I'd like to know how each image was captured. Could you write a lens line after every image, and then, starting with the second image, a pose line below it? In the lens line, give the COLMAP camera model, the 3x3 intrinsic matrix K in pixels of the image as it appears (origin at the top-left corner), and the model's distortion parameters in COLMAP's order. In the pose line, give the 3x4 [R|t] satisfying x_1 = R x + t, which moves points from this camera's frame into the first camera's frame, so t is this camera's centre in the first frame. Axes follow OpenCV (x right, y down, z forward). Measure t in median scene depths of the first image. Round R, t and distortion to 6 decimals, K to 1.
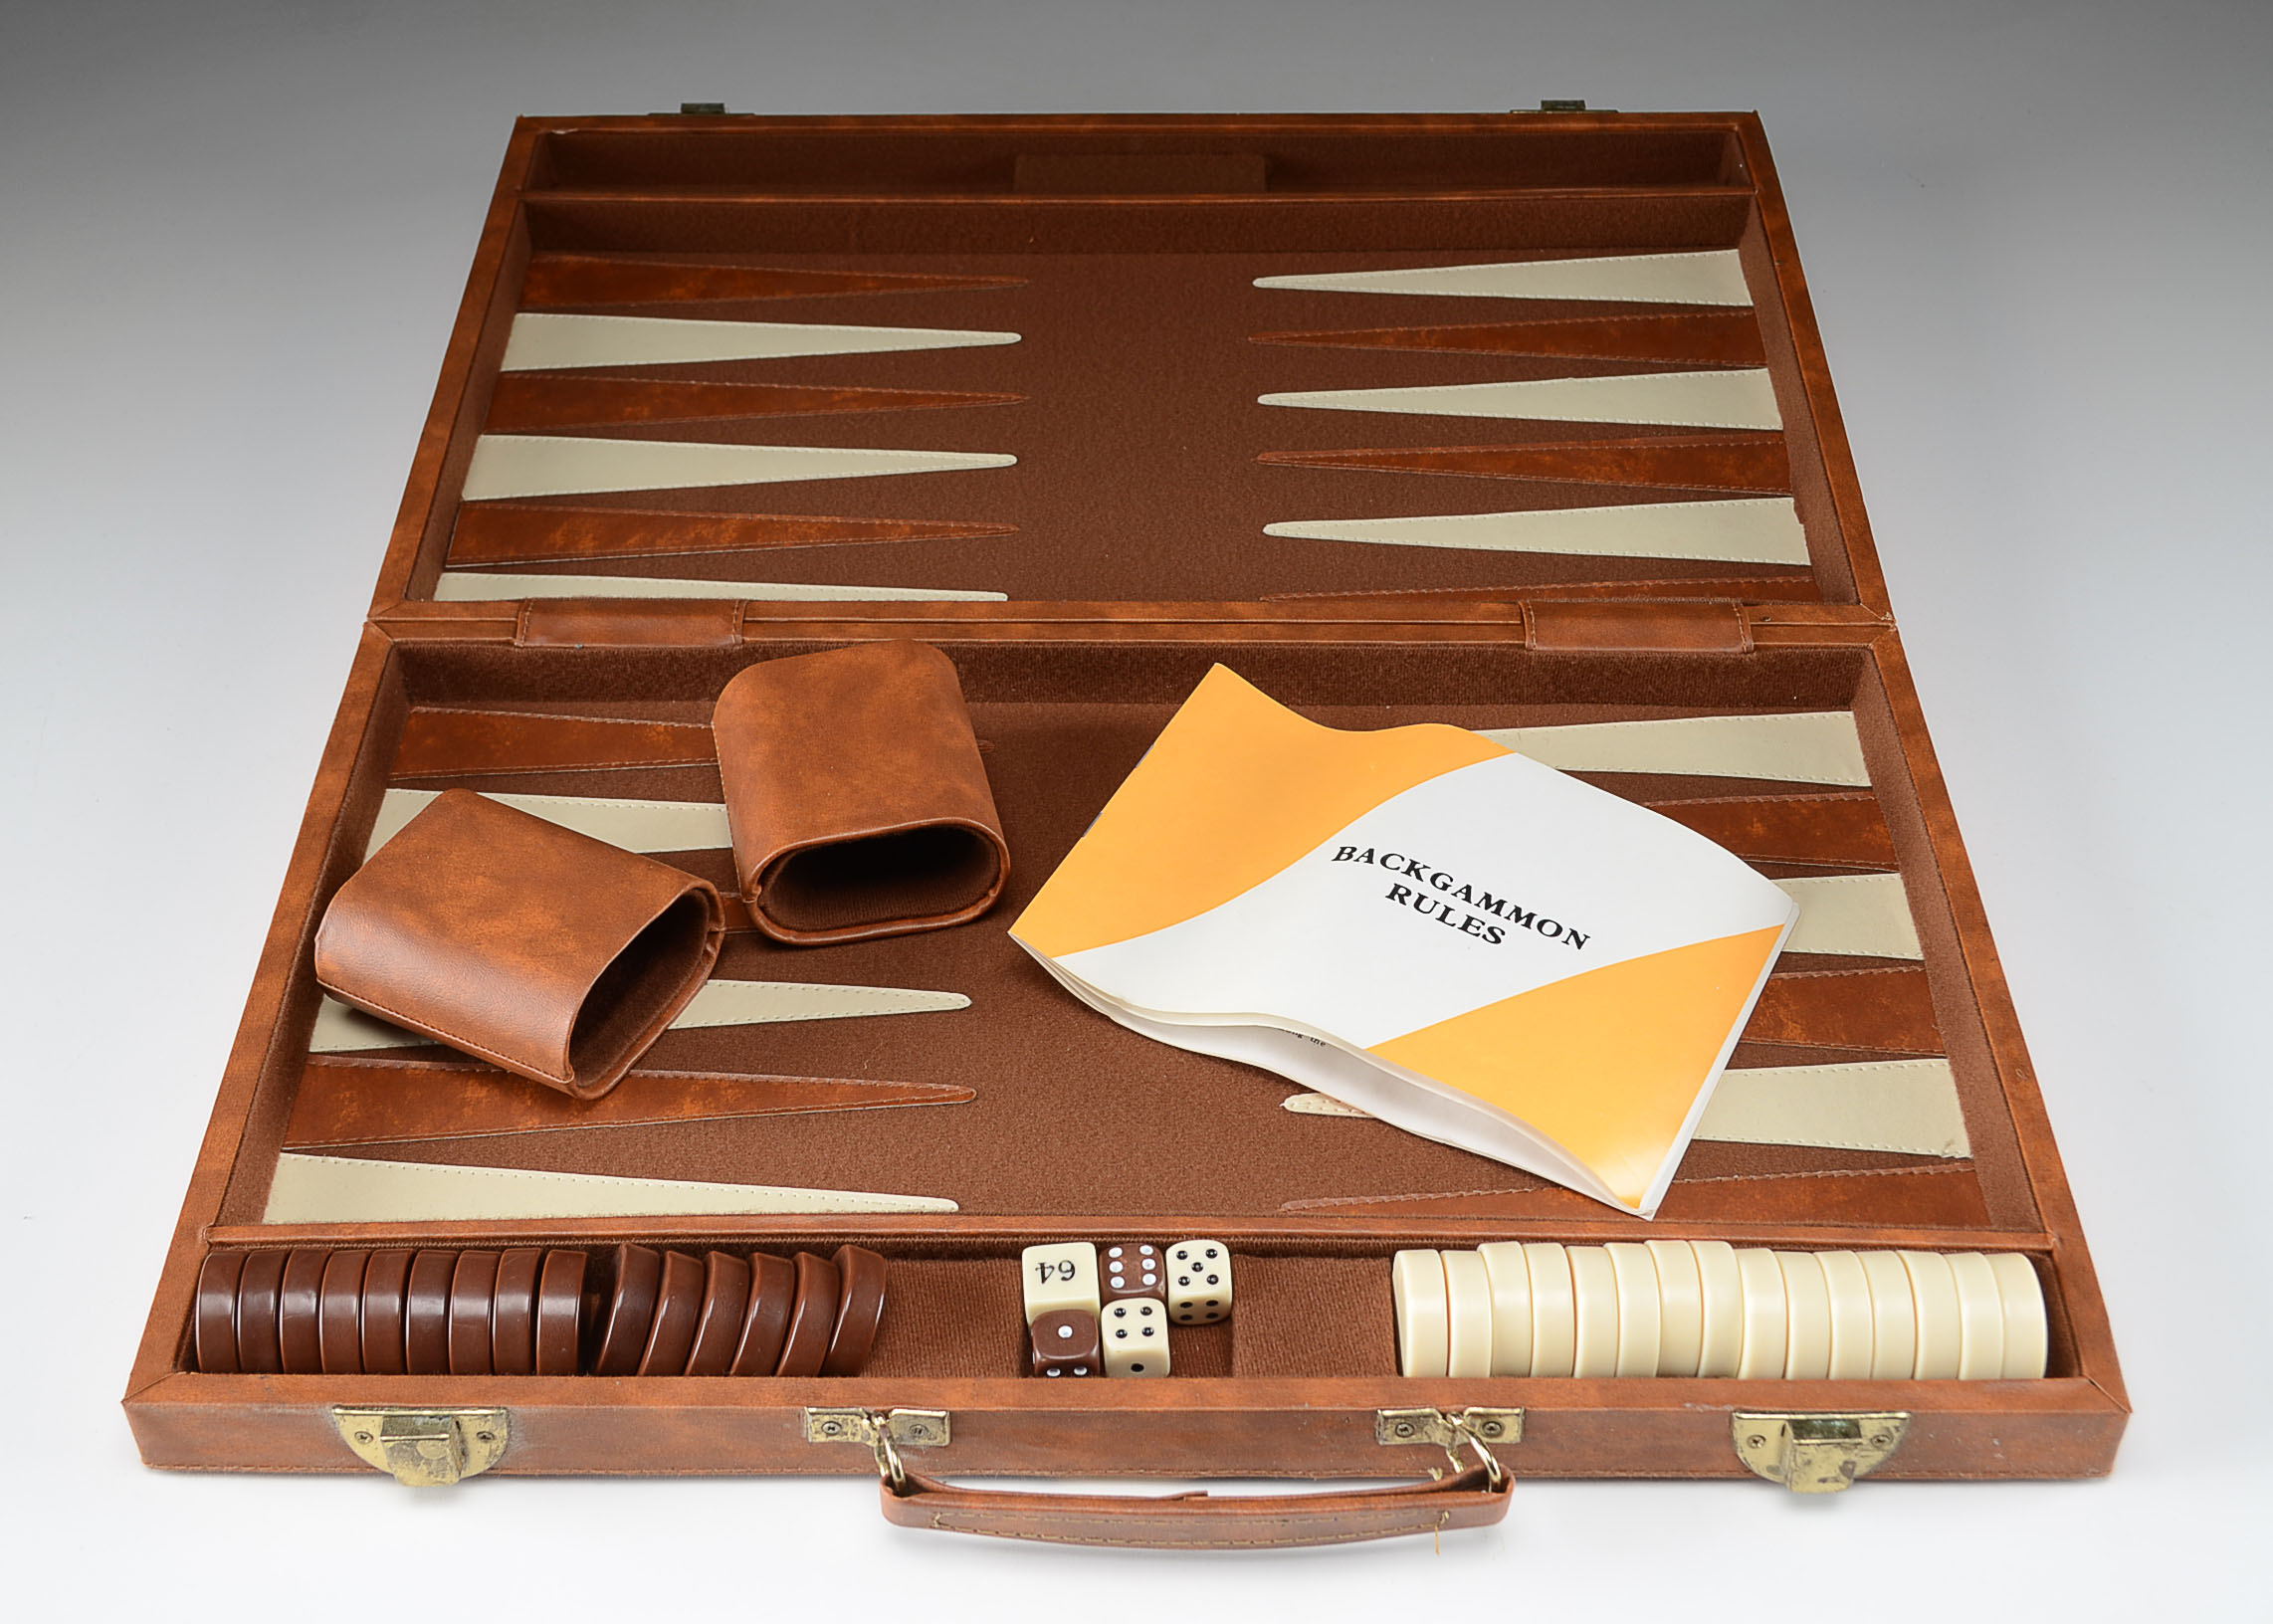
lens RADIAL K [[3012.4, 0, 1088.8], [0, 3012.4, 812.3], [0, 0, 1]] dist [-0.037945, 0.001491]
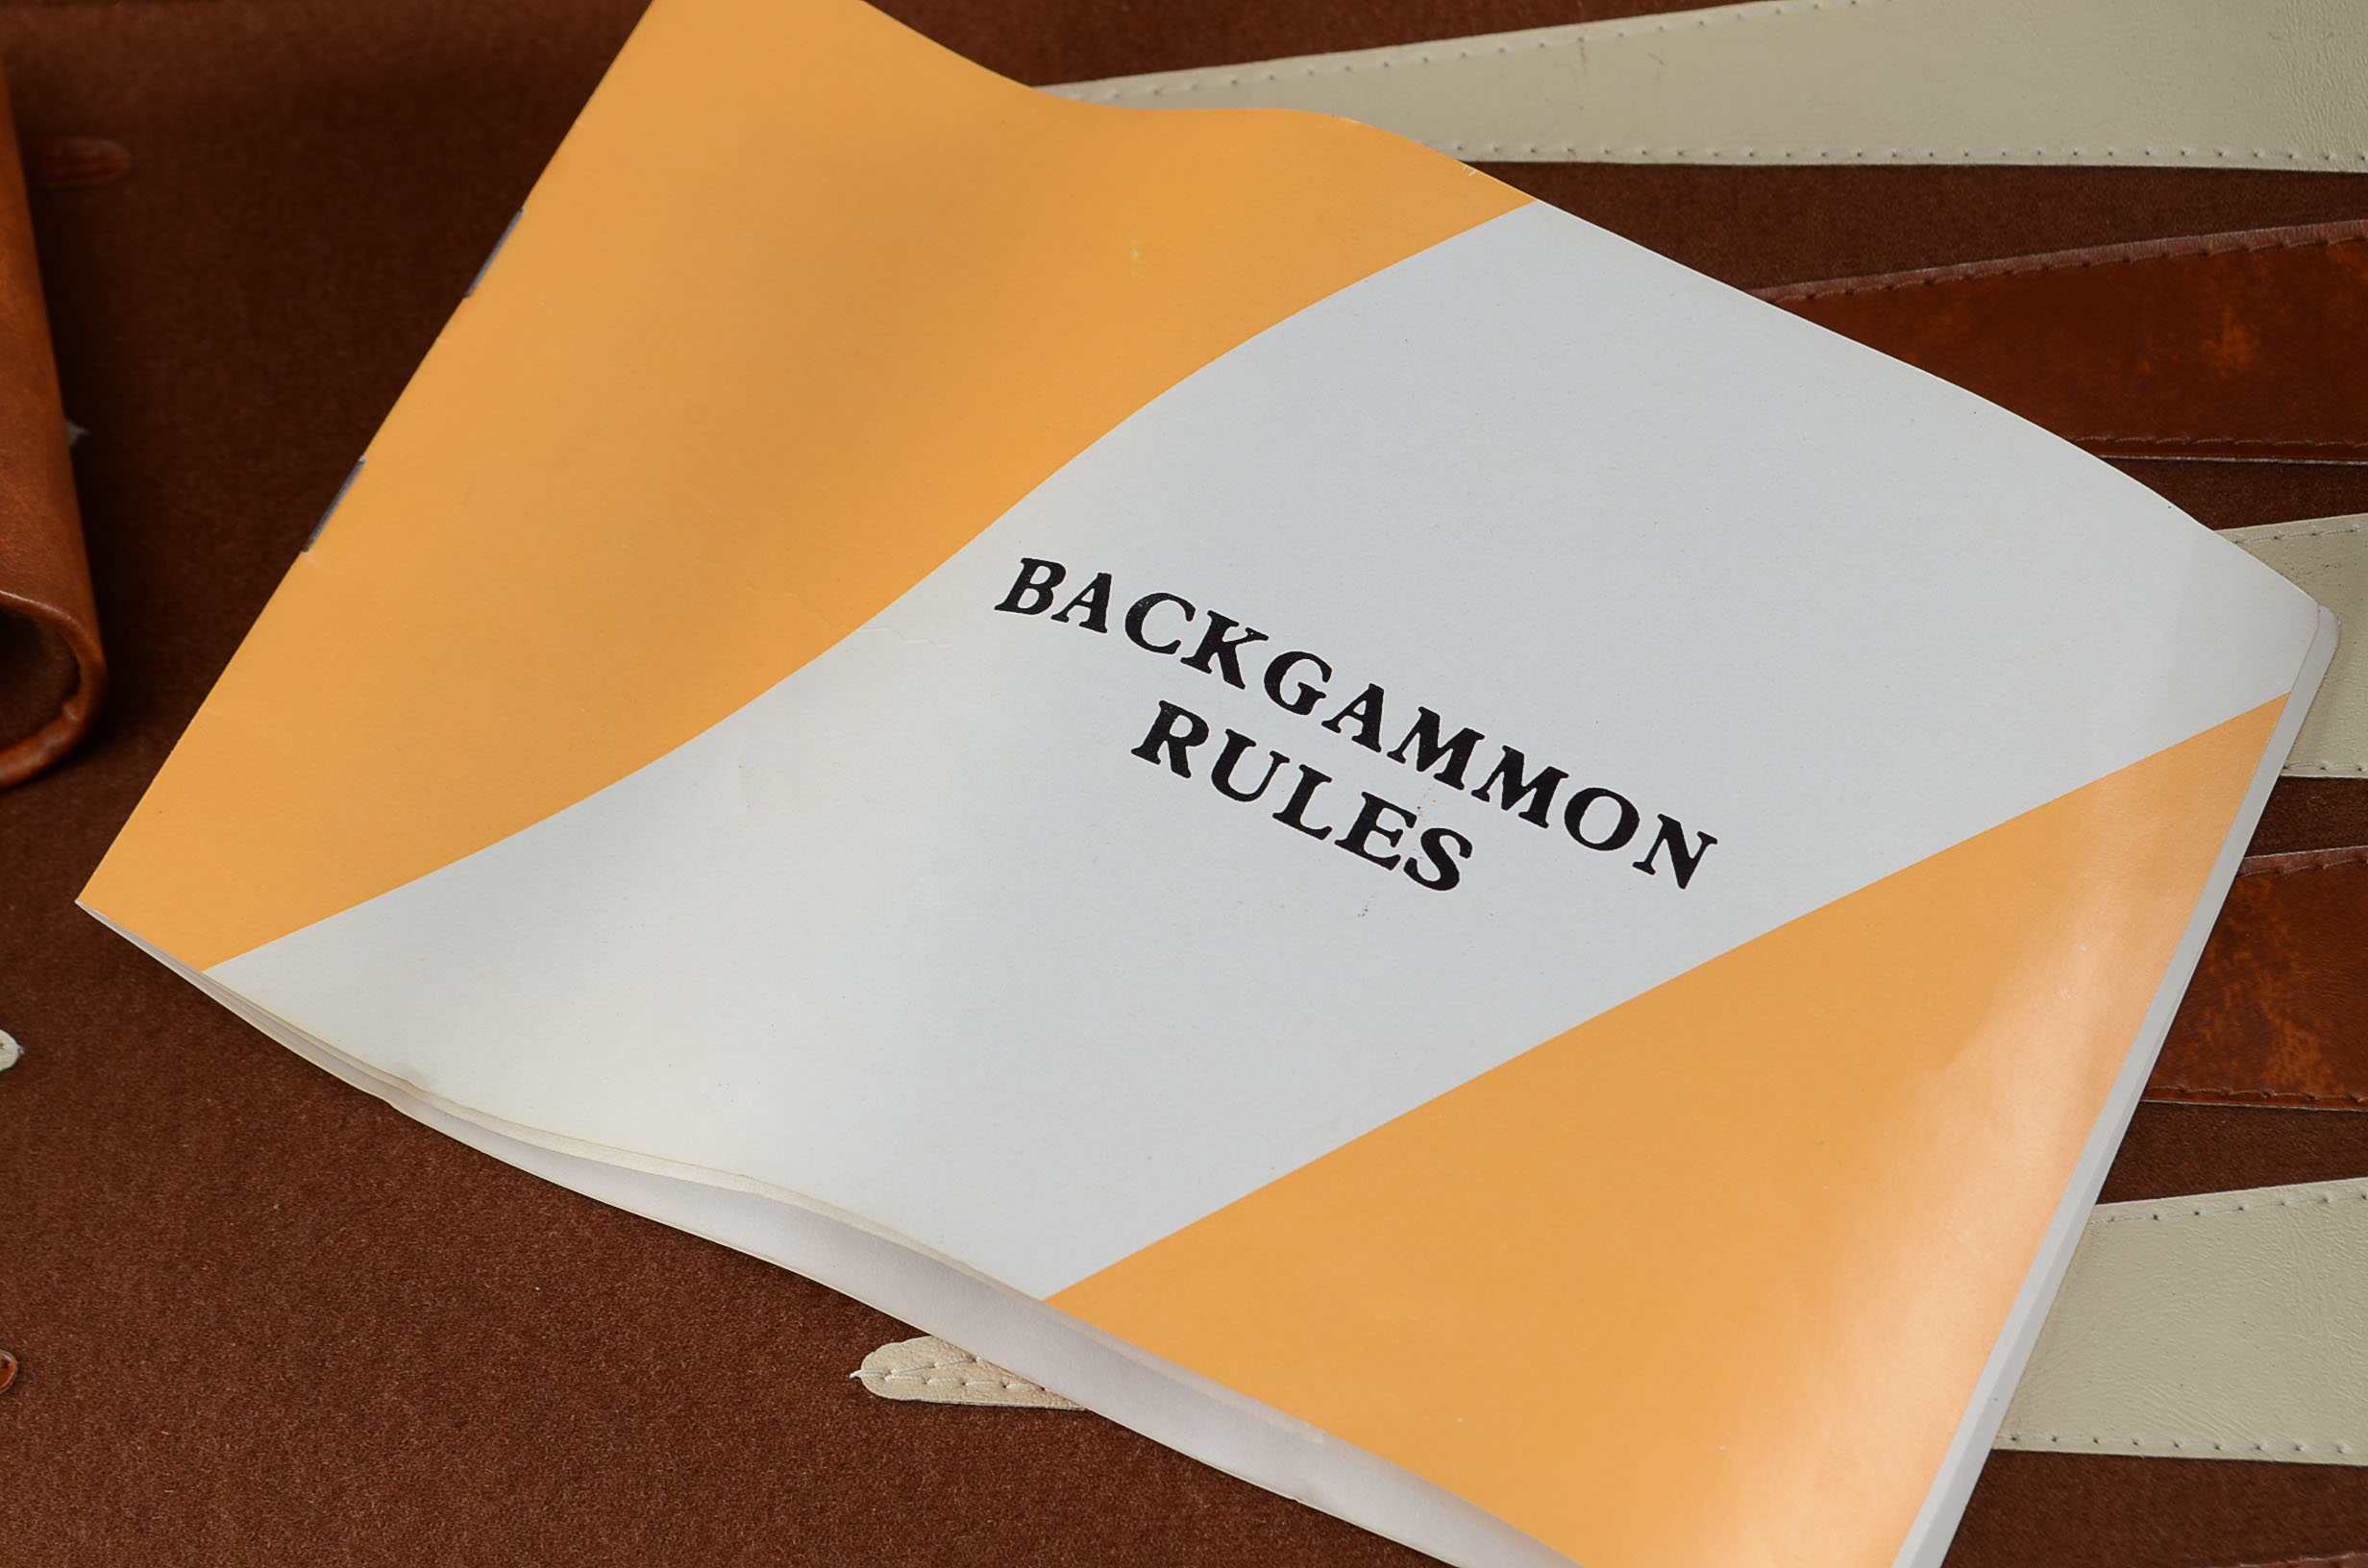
lens RADIAL K [[5375.3, 0, 1184.0], [0, 5375.3, 784.0], [0, 0, 1]] dist [0.013561, 0.401283]
pose [[0.998386, -0.048433, -0.029660, 0.126135], [0.055539, 0.941761, 0.331666, -0.180835], [0.011869, -0.332778, 0.942930, 0.417352]]
